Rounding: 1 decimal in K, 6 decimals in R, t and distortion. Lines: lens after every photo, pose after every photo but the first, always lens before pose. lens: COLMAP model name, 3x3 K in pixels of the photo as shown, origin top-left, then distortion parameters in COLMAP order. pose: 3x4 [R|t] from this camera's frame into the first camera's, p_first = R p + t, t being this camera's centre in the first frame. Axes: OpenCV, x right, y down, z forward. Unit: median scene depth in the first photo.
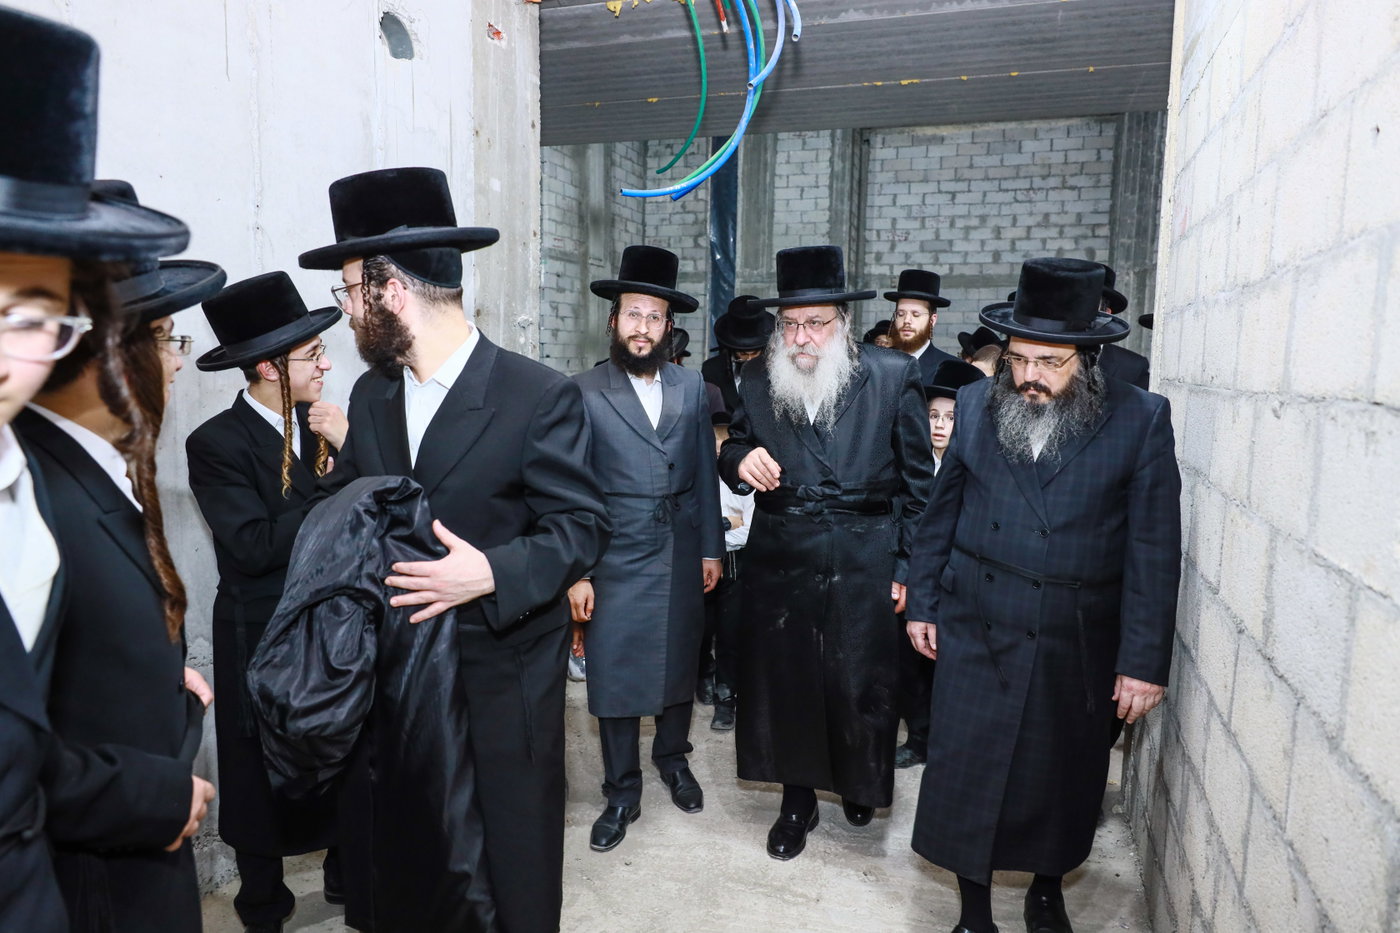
lens RADIAL K [[936.4, 0, 698.8], [0, 936.4, 465.0], [0, 0, 1]] dist [0.011399, -0.004886]
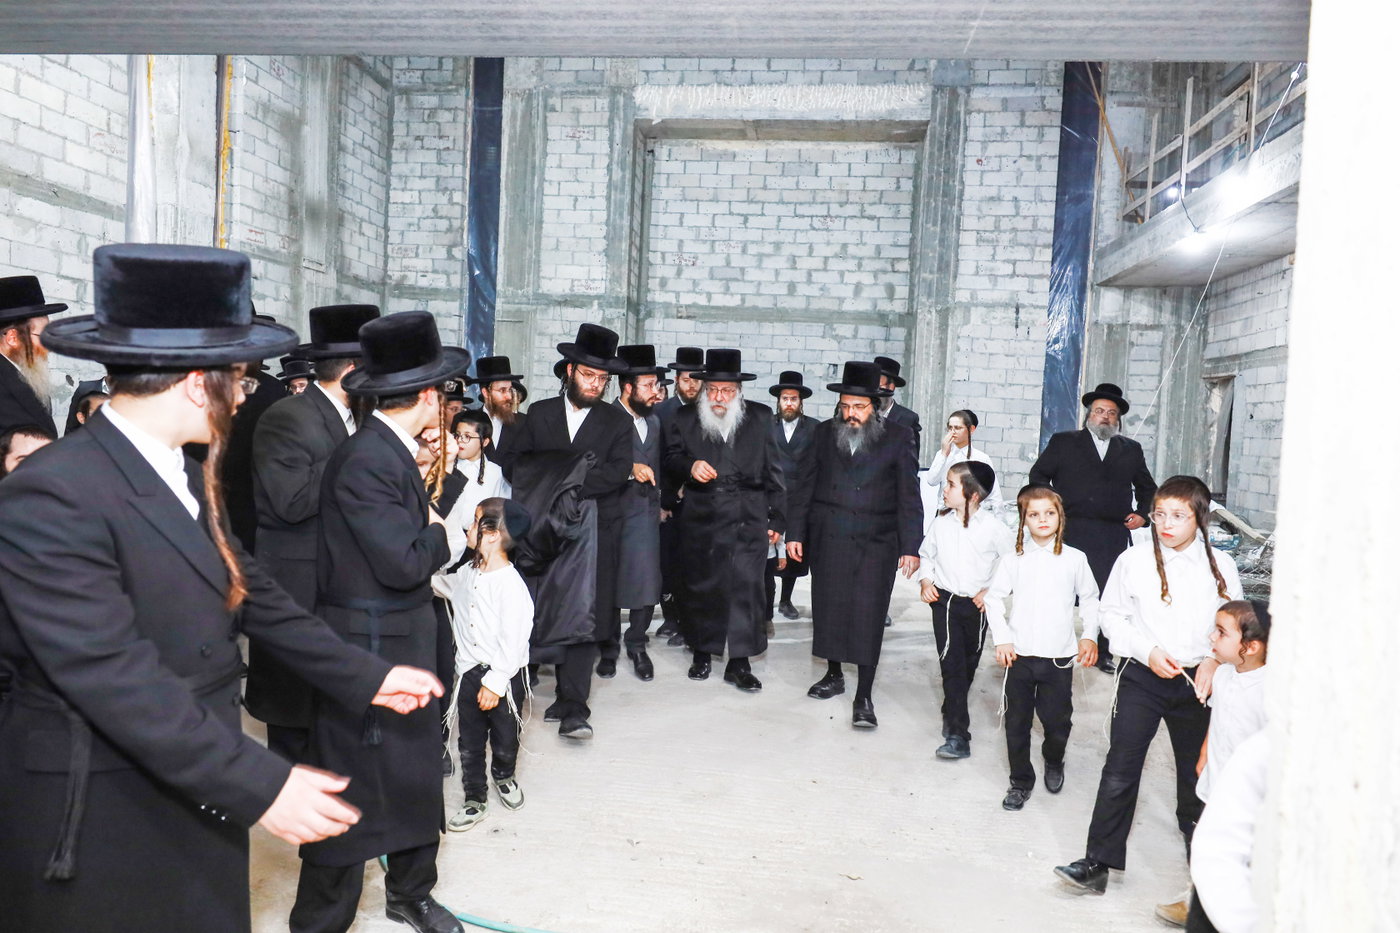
lens RADIAL K [[936.4, 0, 701.2], [0, 936.4, 469.1], [0, 0, 1]] dist [0.011399, -0.004886]
pose [[0.978146, 0.015509, 0.207341, 0.049121], [-0.006577, 0.999023, -0.043701, -0.009485], [-0.207816, 0.041382, 0.977292, 0.147807]]
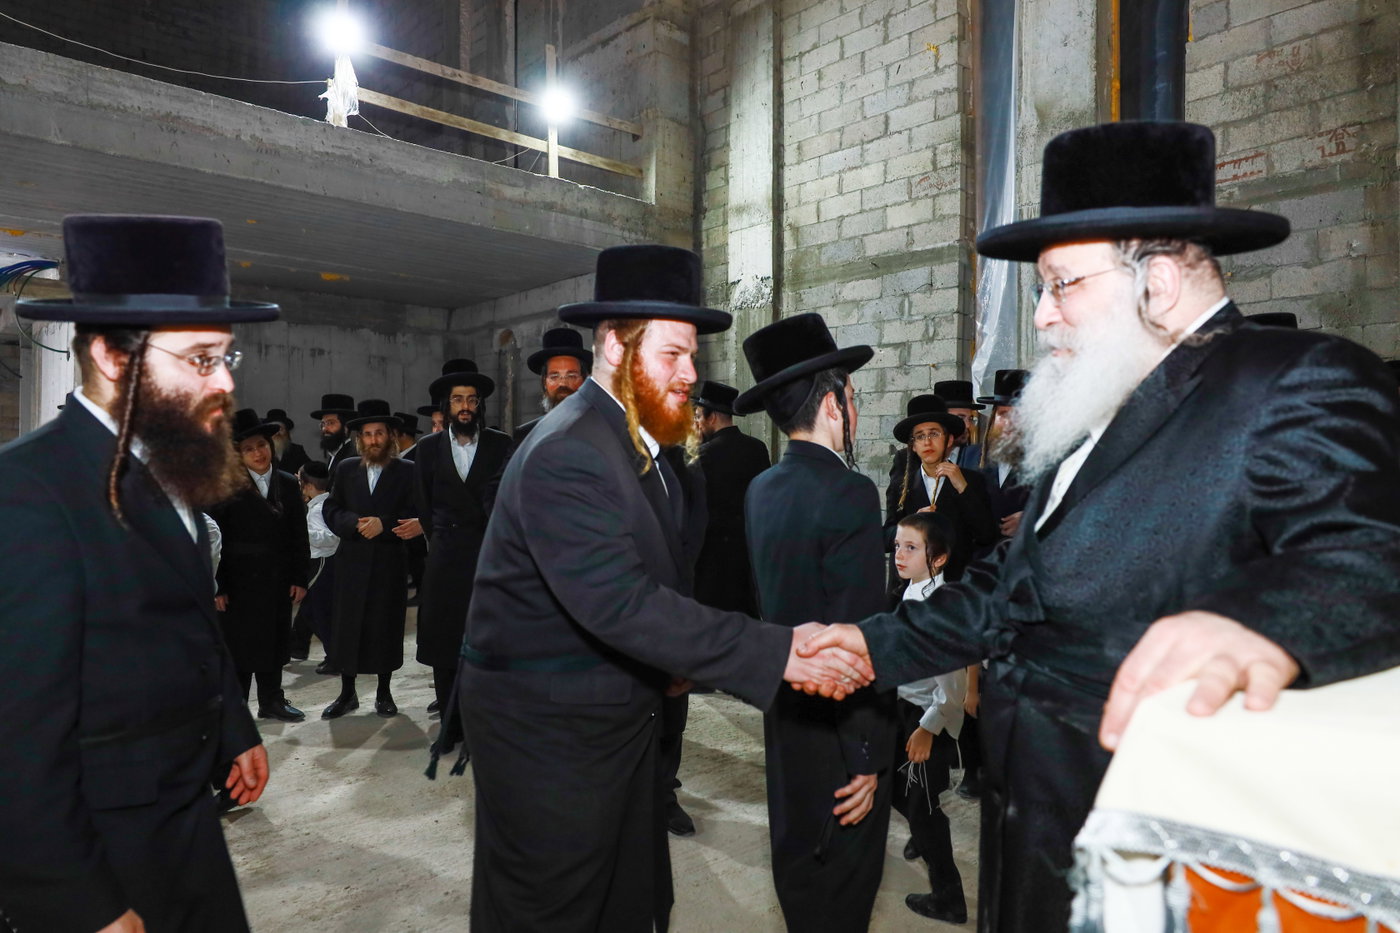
lens RADIAL K [[936.4, 0, 696.2], [0, 936.4, 464.6], [0, 0, 1]] dist [0.011399, -0.004886]
pose [[-0.476064, -0.013023, -0.879314, 0.315169], [-0.103515, 0.993769, 0.041325, -0.083904], [0.873297, 0.110695, -0.474446, 0.904831]]
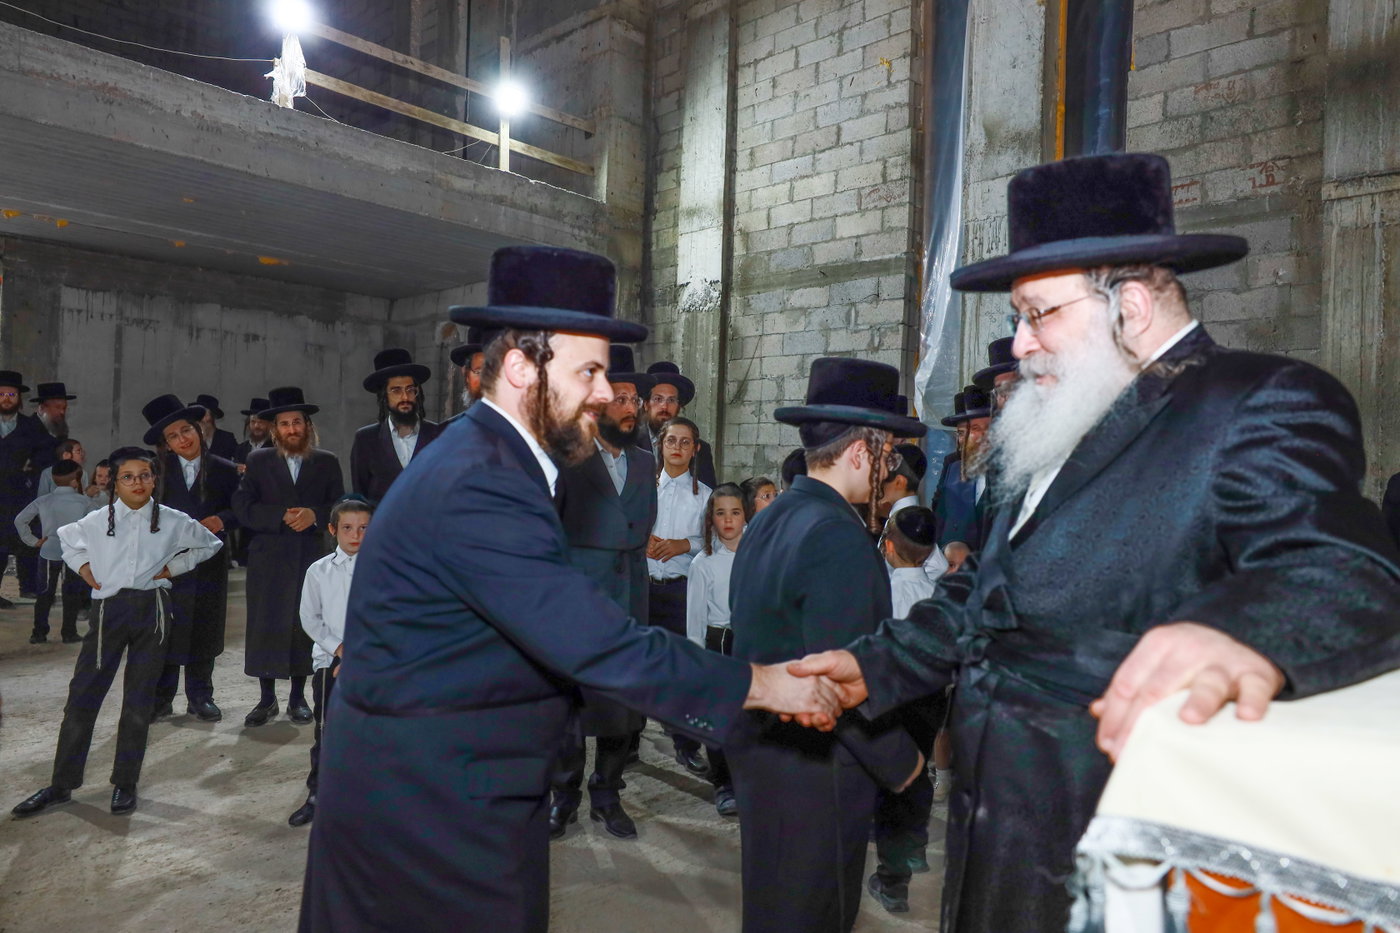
lens RADIAL K [[936.4, 0, 692.7], [0, 936.4, 461.5], [0, 0, 1]] dist [0.011399, -0.004886]
pose [[-0.419060, -0.031177, -0.907423, 0.316468], [-0.136032, 0.990286, 0.028797, -0.083343], [0.897711, 0.135506, -0.419230, 0.901442]]
